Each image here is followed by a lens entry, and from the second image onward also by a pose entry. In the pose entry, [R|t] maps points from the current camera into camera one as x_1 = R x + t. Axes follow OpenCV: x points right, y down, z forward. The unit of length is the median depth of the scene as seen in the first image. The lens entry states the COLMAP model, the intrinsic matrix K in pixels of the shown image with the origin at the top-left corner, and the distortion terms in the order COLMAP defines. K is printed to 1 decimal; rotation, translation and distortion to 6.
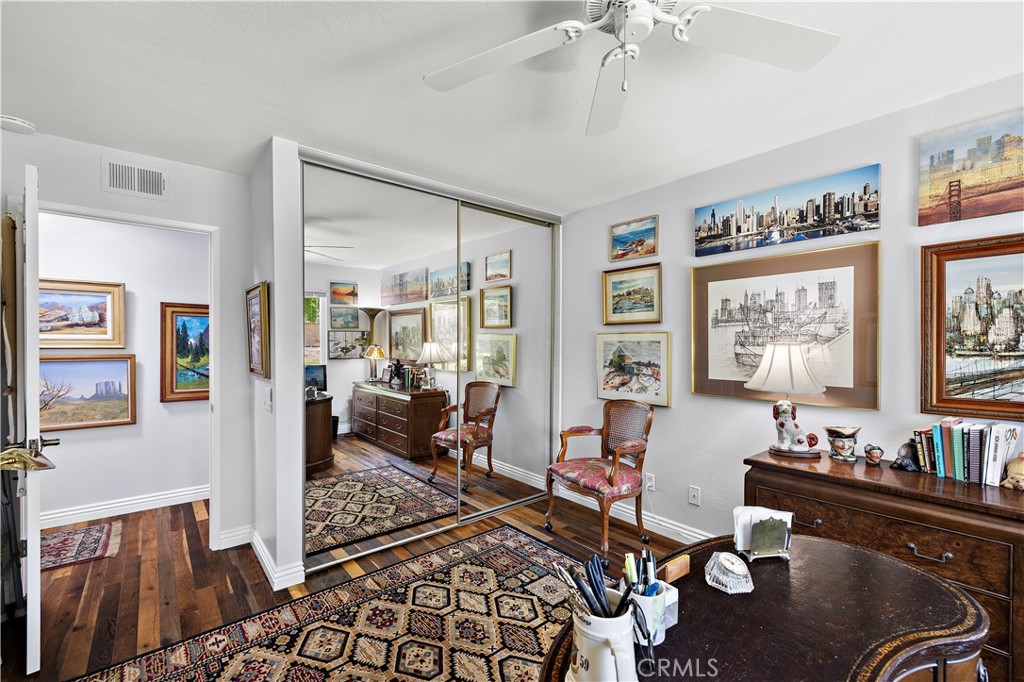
lens RADIAL K [[434.7, 0, 525.3], [0, 434.7, 355.4], [0, 0, 1]] dist [-0.000349, -0.001296]
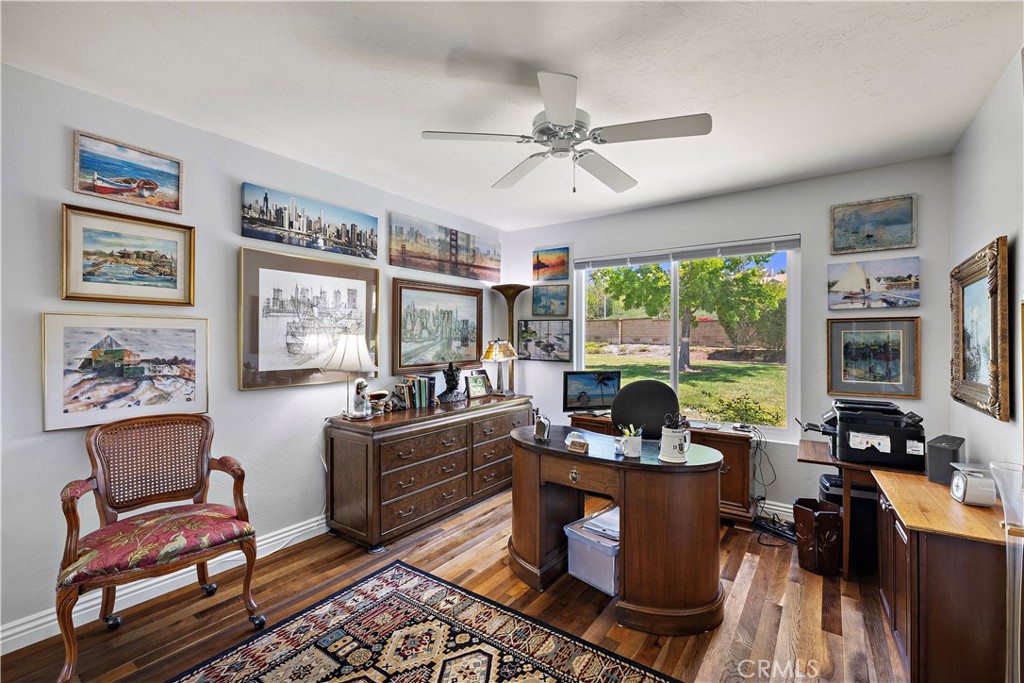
lens RADIAL K [[434.7, 0, 509.3], [0, 434.7, 336.8], [0, 0, 1]] dist [-0.000349, -0.001296]
pose [[-0.229536, -0.008110, 0.973266, -0.643606], [0.011954, 0.999866, 0.011151, -0.025321], [-0.973227, 0.014194, -0.229408, 0.726579]]
